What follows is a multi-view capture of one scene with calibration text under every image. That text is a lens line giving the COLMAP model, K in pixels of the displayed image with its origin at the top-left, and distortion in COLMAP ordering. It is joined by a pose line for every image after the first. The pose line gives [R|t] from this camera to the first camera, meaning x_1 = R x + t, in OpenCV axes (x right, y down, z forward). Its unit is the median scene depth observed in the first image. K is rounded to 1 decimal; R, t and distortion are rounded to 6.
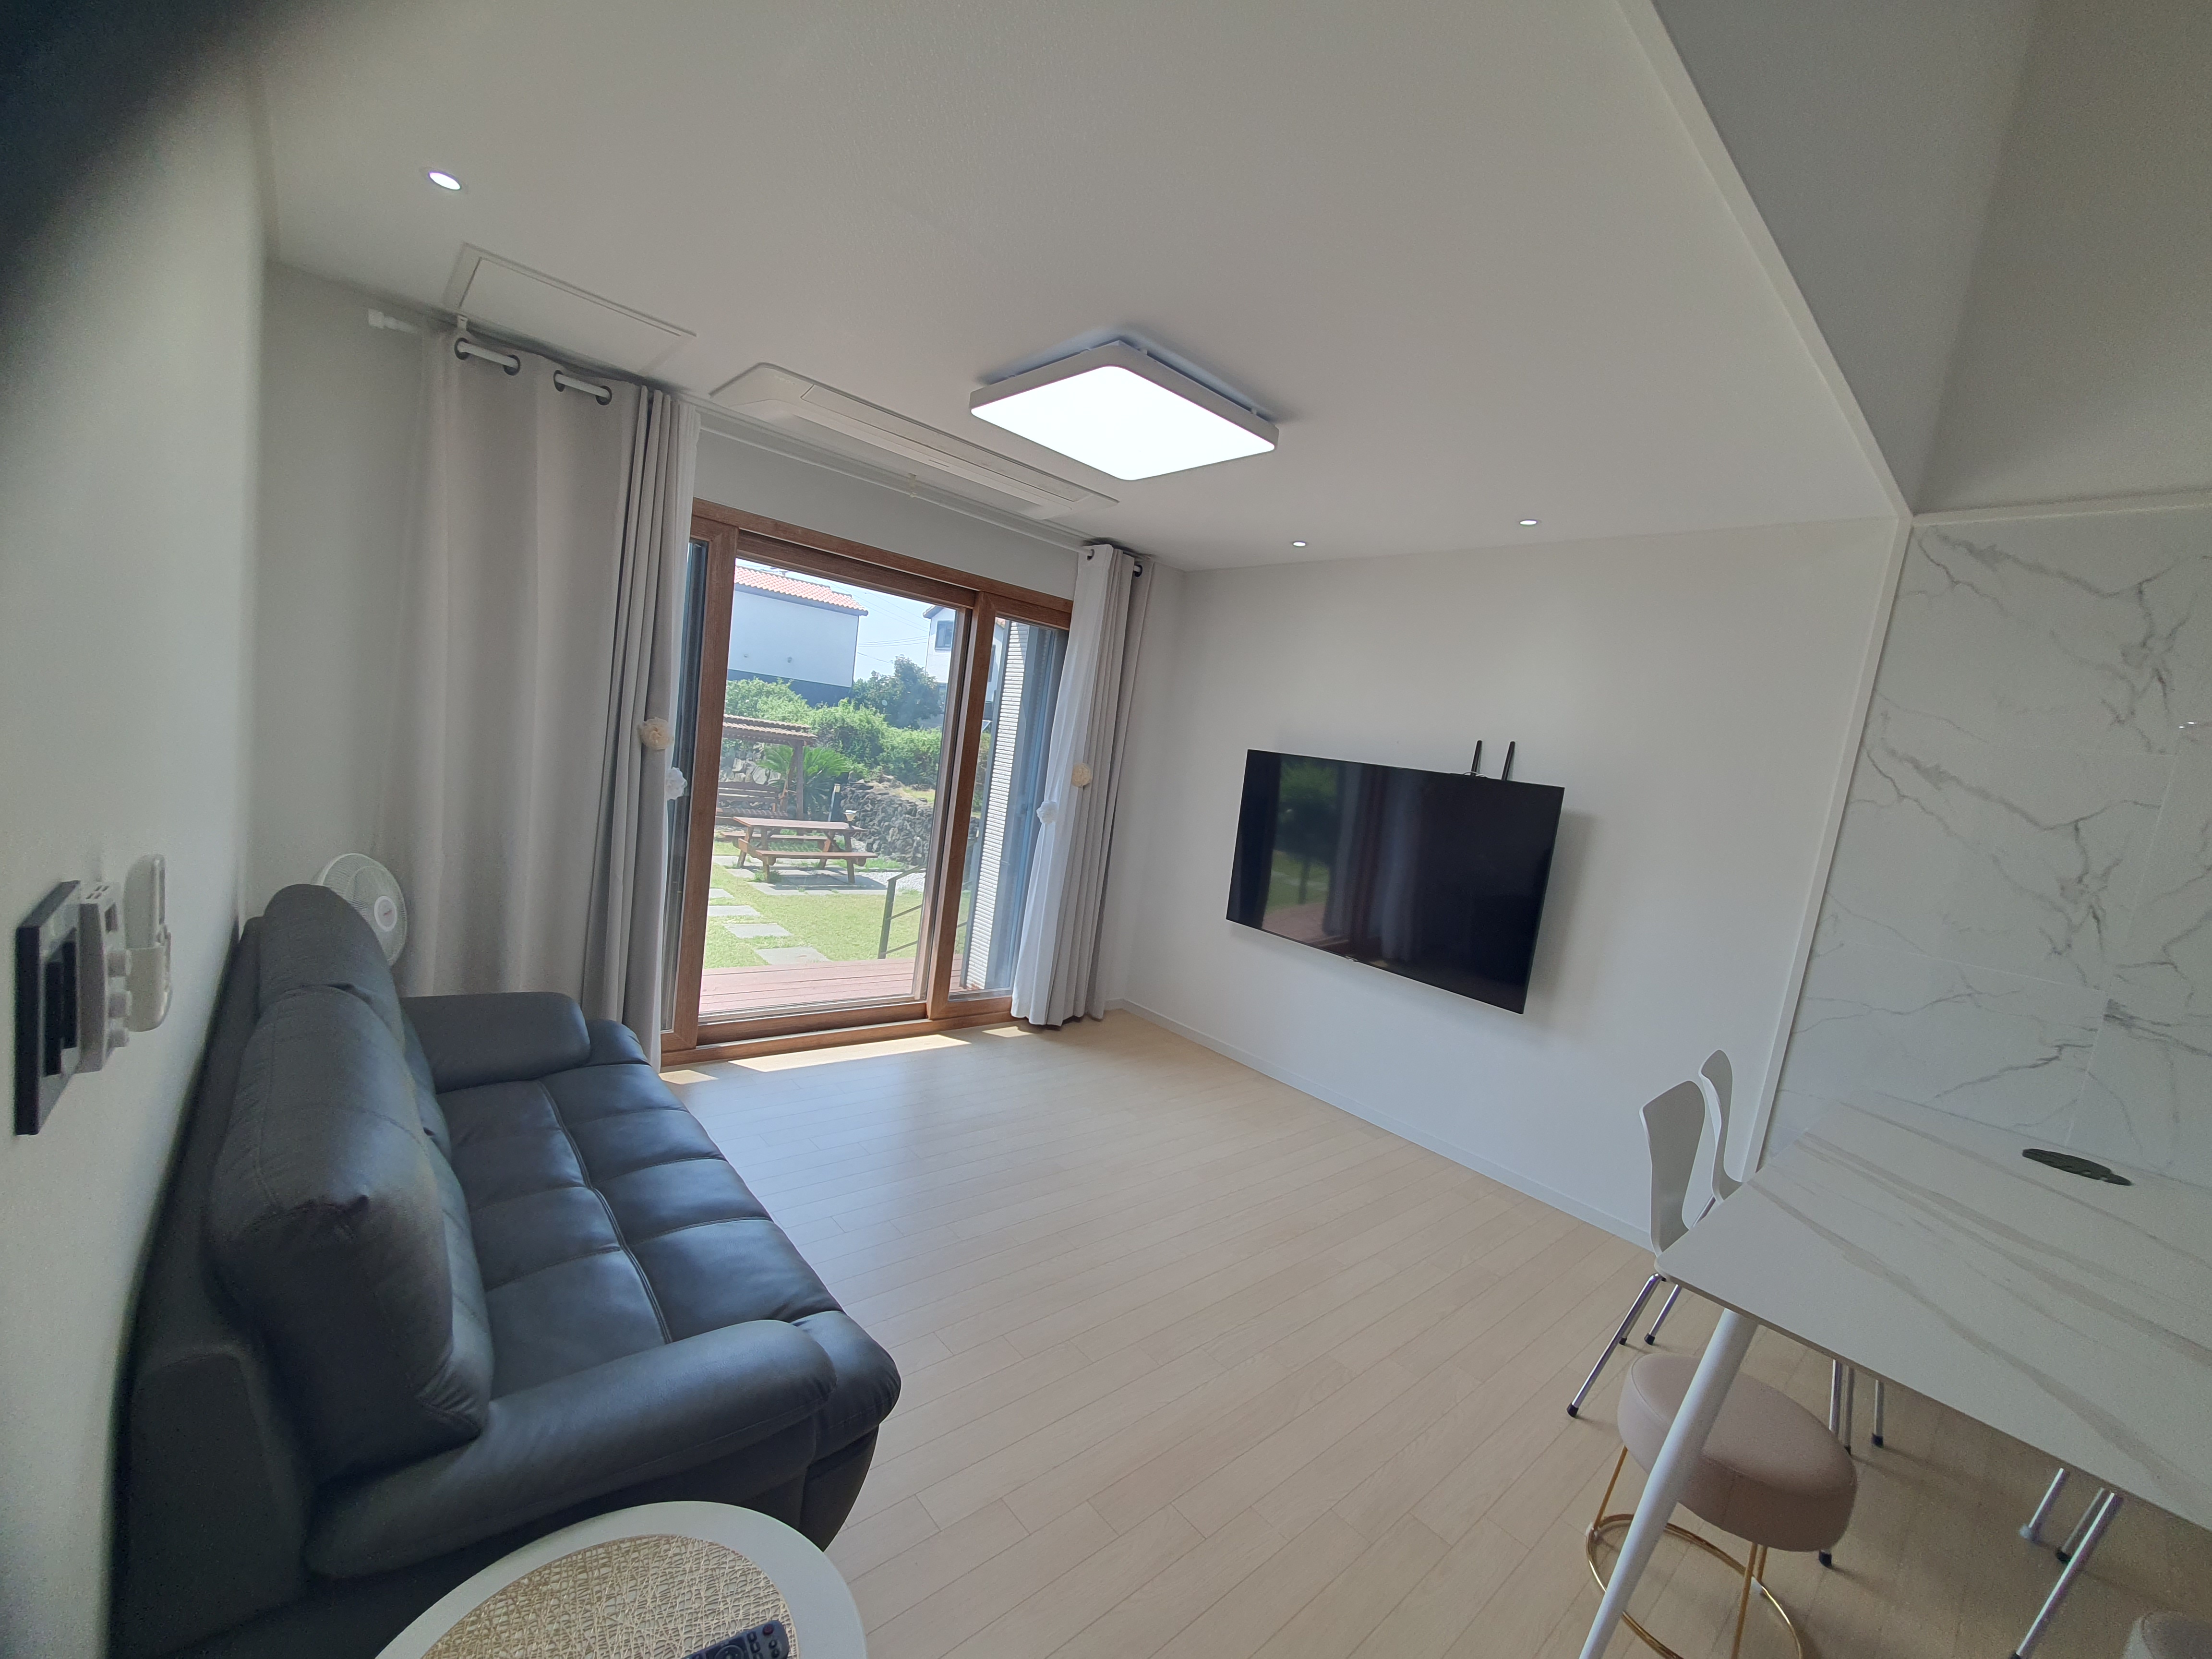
lens RADIAL K [[884.8, 0, 1101.6], [0, 884.8, 836.9], [0, 0, 1]] dist [-0.000979, -0.000057]
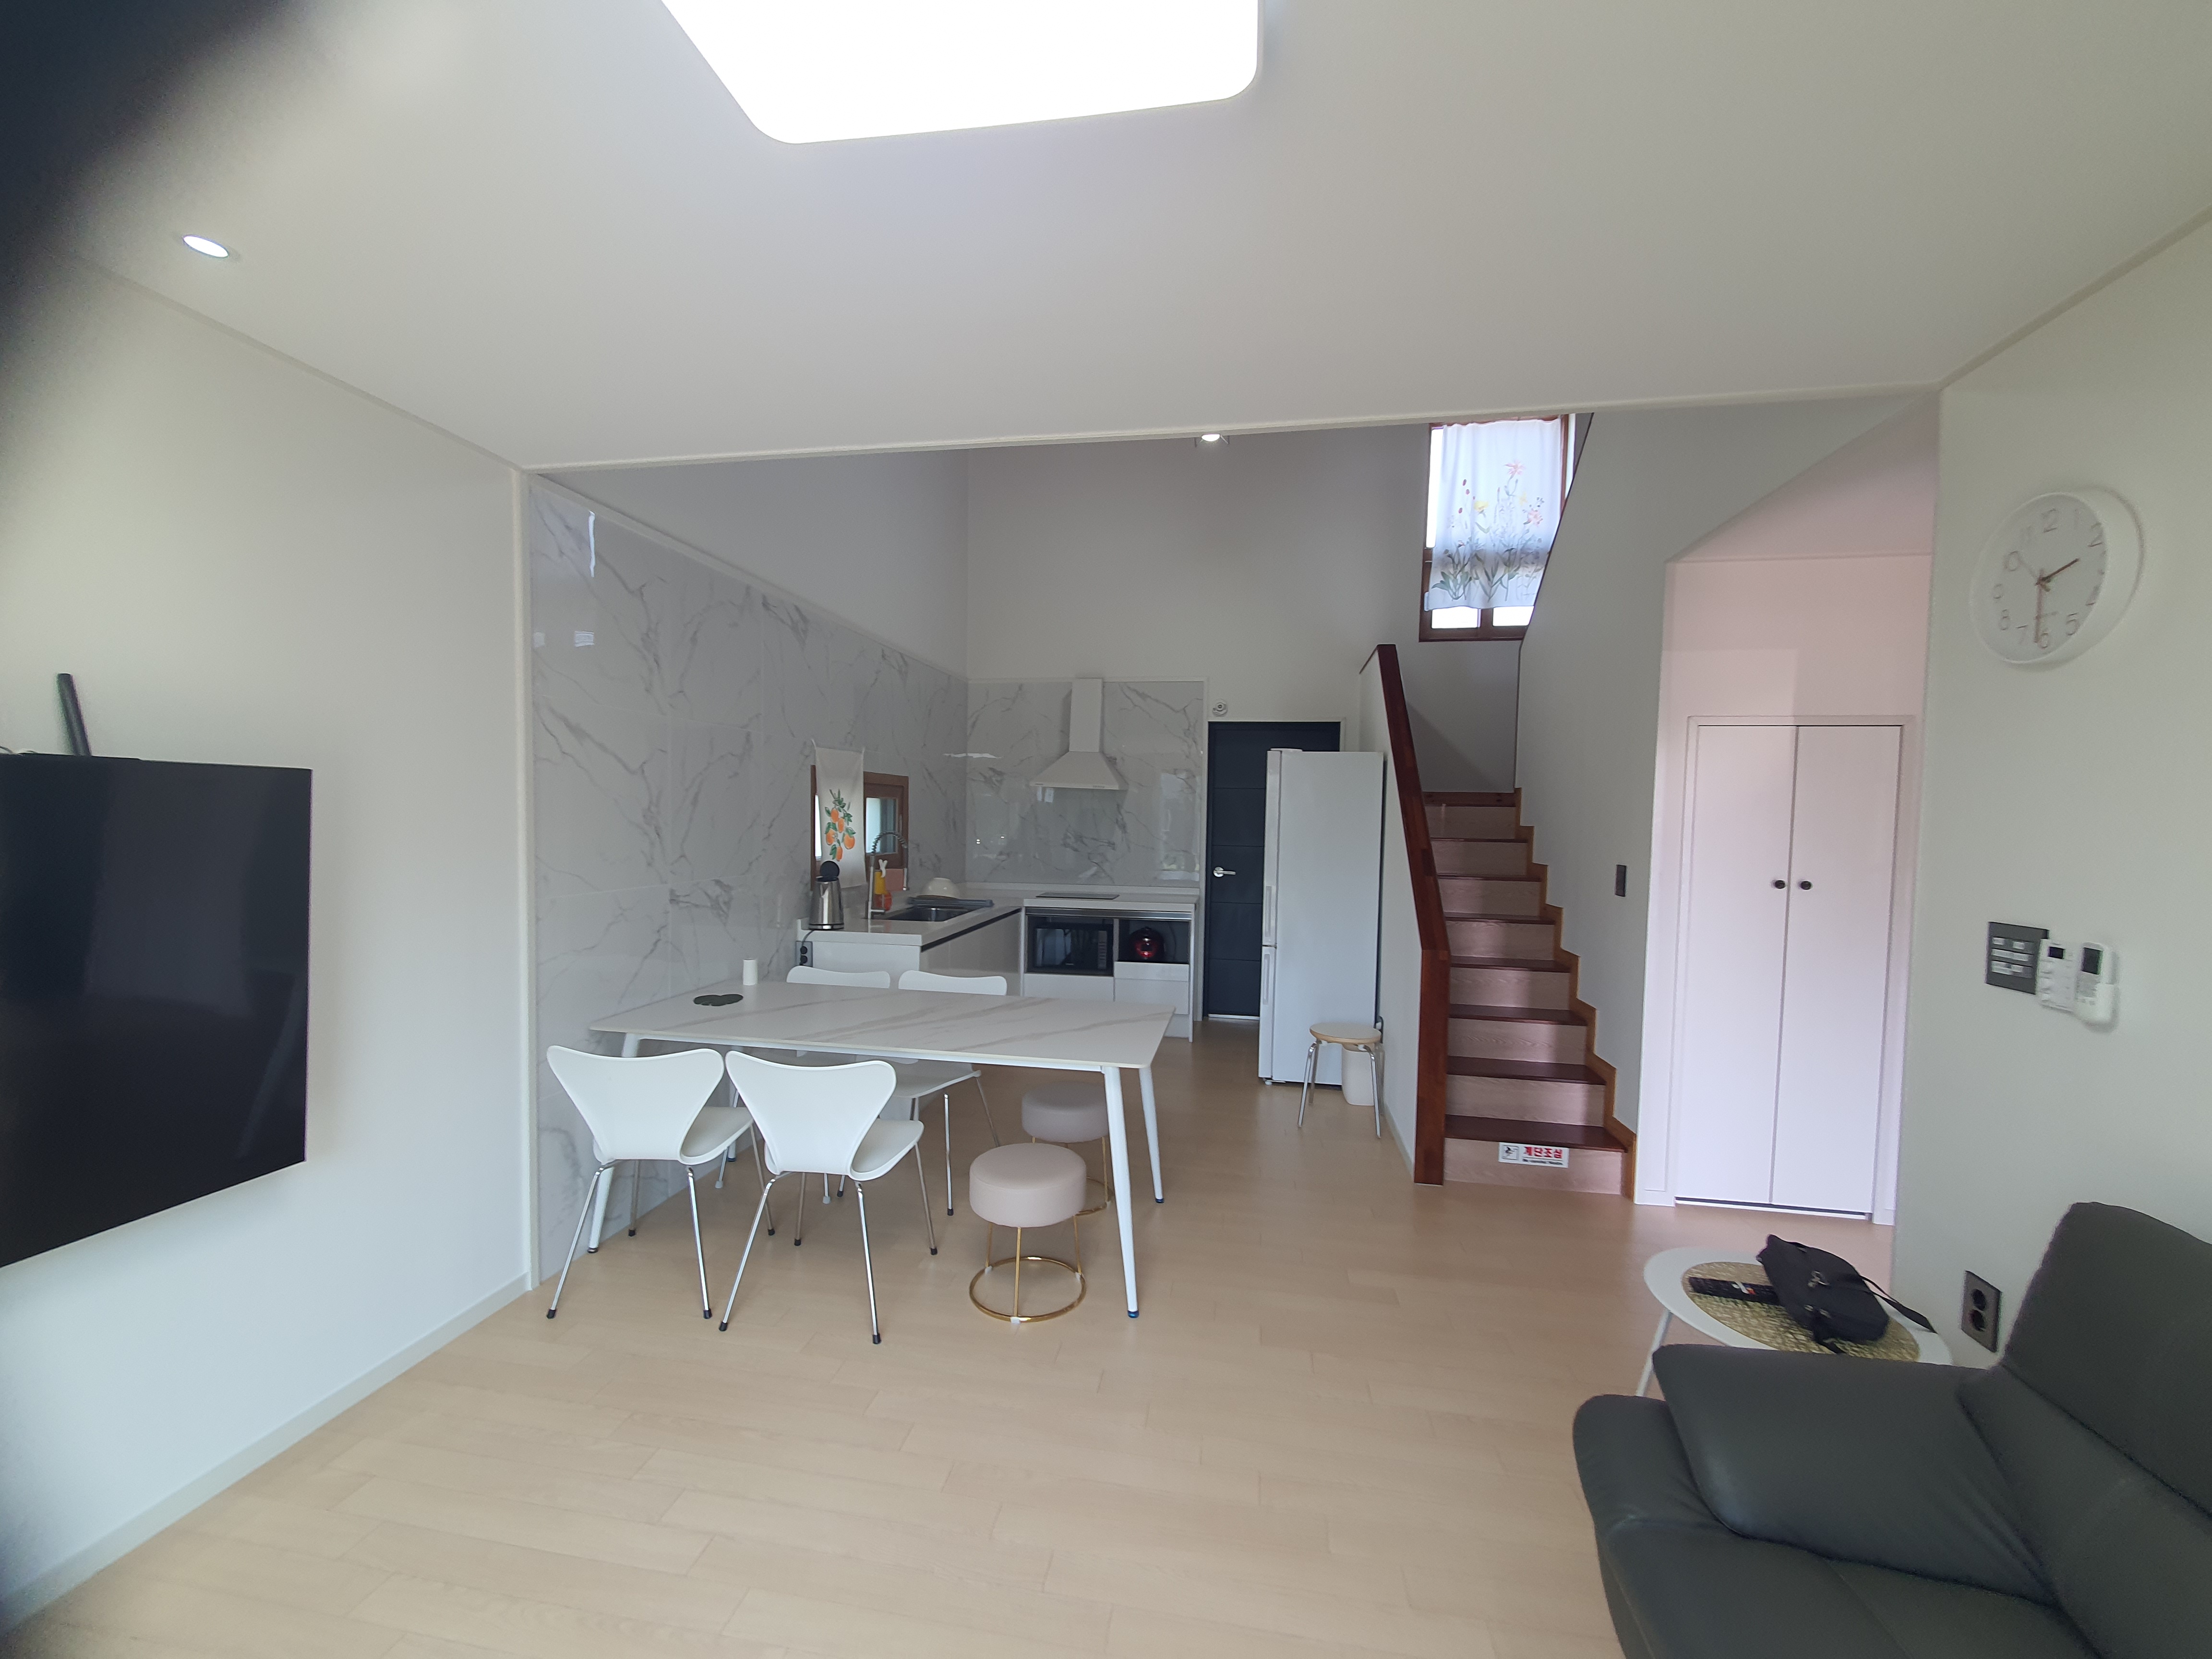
lens RADIAL K [[884.8, 0, 1109.2], [0, 884.8, 846.3], [0, 0, 1]] dist [-0.000979, -0.000057]
pose [[-0.626724, -0.174406, 0.759473, -0.114888], [-0.024787, 0.978600, 0.204272, -0.058051], [-0.778847, 0.109197, -0.617635, 0.397211]]
